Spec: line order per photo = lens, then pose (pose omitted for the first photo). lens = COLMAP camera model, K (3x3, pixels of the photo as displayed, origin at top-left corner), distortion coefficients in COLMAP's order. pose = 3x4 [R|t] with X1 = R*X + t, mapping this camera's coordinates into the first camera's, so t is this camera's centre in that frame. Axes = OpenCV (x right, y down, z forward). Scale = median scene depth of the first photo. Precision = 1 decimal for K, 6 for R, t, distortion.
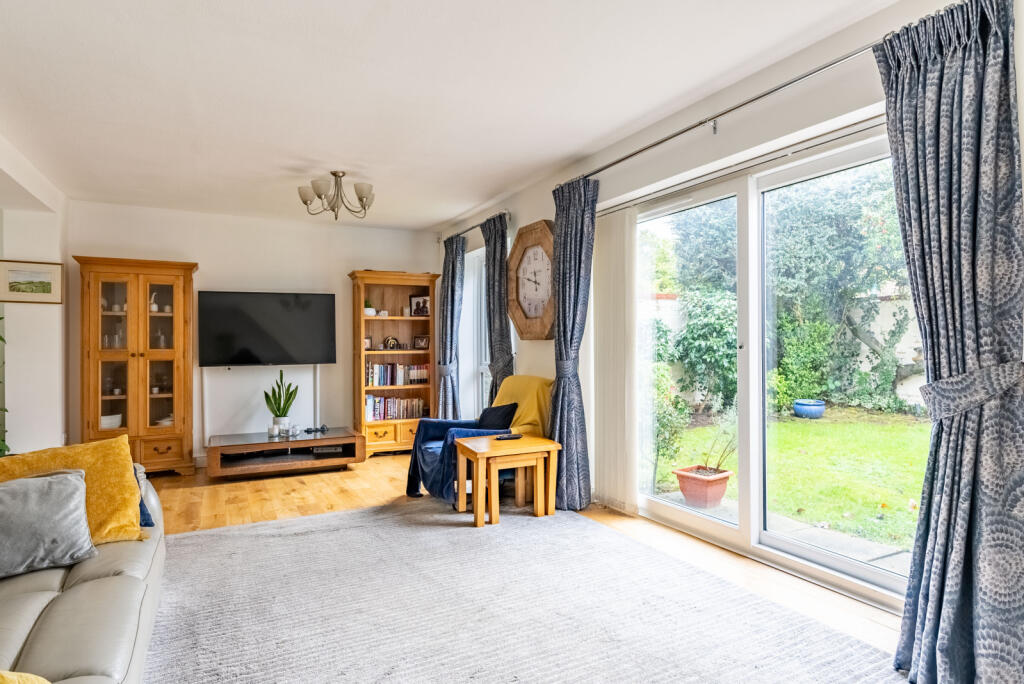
lens RADIAL K [[555.6, 0, 512.6], [0, 555.6, 346.9], [0, 0, 1]] dist [0.001221, 0.000286]
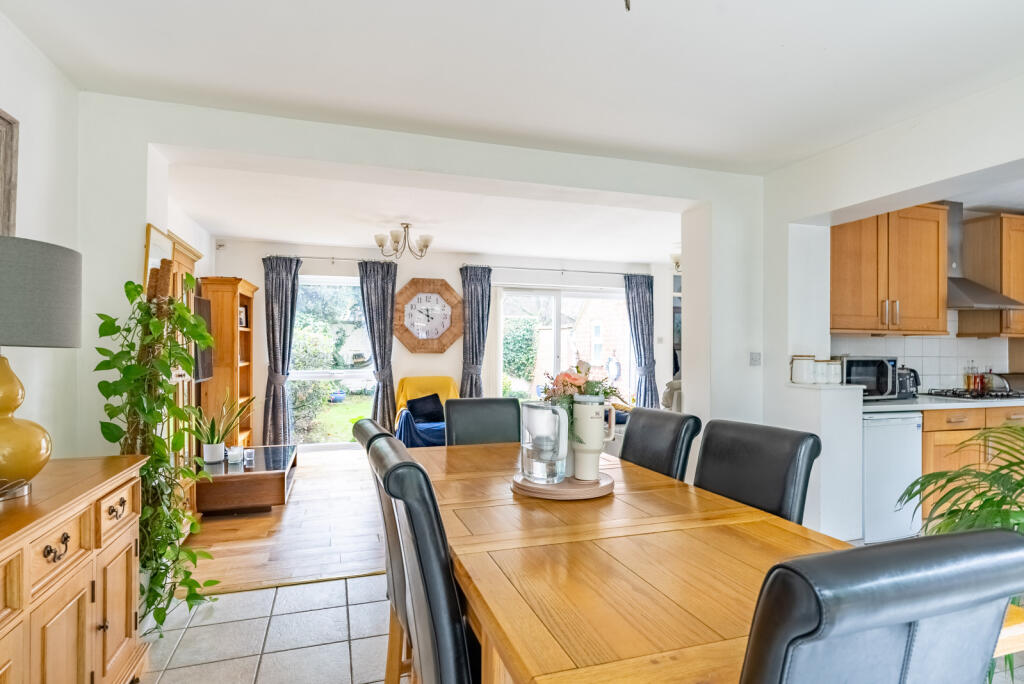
lens RADIAL K [[555.6, 0, 512.6], [0, 555.6, 346.9], [0, 0, 1]] dist [0.001221, 0.000286]
pose [[0.176721, 0.007163, 0.984235, -1.579279], [-0.007259, 0.999956, -0.005974, -0.024121], [-0.984234, -0.006089, 0.176765, 0.538193]]
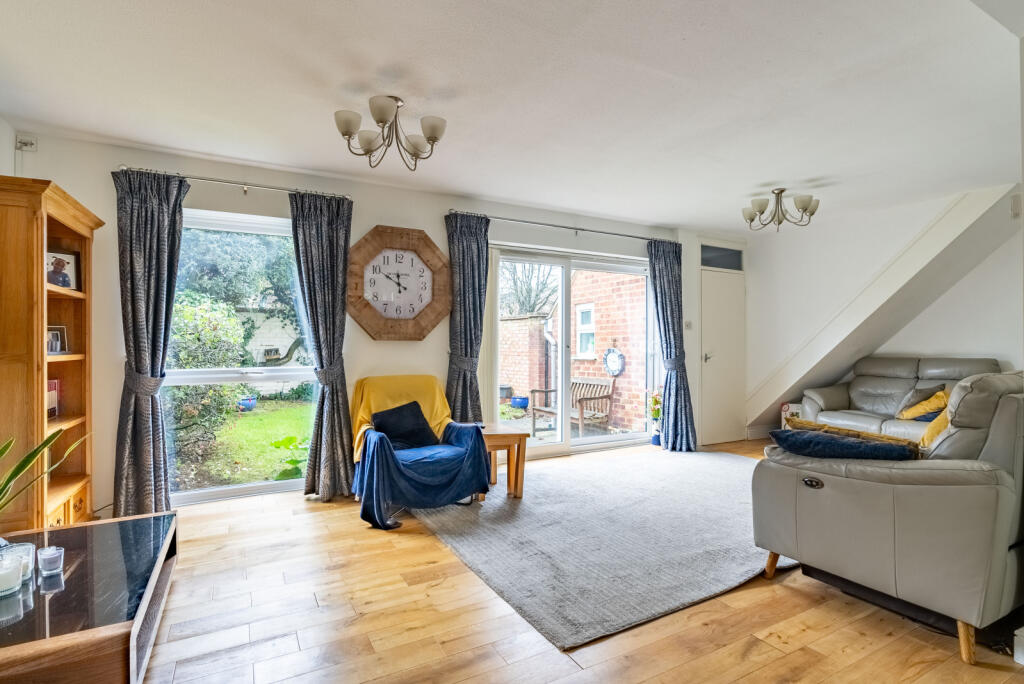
lens RADIAL K [[503.7, 0, 507.3], [0, 503.7, 346.1], [0, 0, 1]] dist [-0.000157, 0.000382]
pose [[-0.008866, 0.008449, 0.999925, -0.979077], [-0.000432, 0.999964, -0.008453, 0.006835], [-0.999961, -0.000507, -0.008862, 0.881969]]
